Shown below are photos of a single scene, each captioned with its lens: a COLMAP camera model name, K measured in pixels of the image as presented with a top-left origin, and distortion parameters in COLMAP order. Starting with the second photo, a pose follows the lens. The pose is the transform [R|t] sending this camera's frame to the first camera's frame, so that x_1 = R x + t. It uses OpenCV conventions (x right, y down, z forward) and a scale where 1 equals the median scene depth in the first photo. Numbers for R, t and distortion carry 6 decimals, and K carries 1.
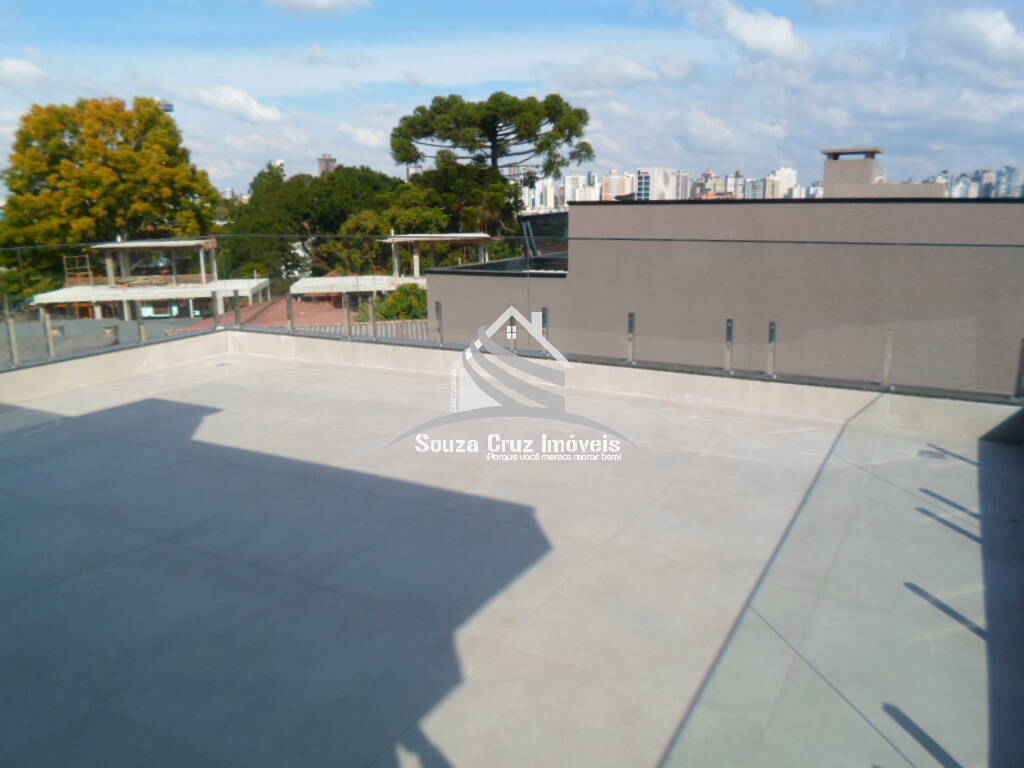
lens RADIAL K [[794.5, 0, 511.4], [0, 794.5, 384.1], [0, 0, 1]] dist [-0.000362, -0.015465]
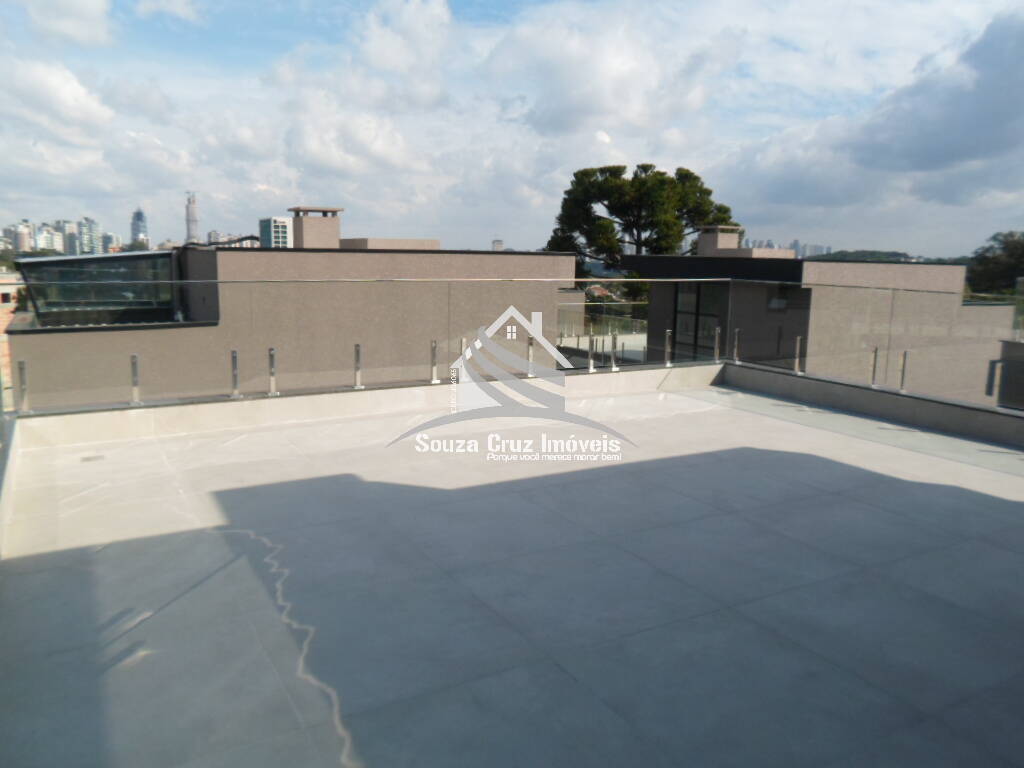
lens RADIAL K [[794.5, 0, 510.2], [0, 794.5, 384.8], [0, 0, 1]] dist [-0.000362, -0.015465]
pose [[0.524314, -0.129825, 0.841570, -0.619812], [0.179878, 0.982893, 0.039558, -0.031238], [-0.832309, 0.130639, 0.538698, 0.171265]]
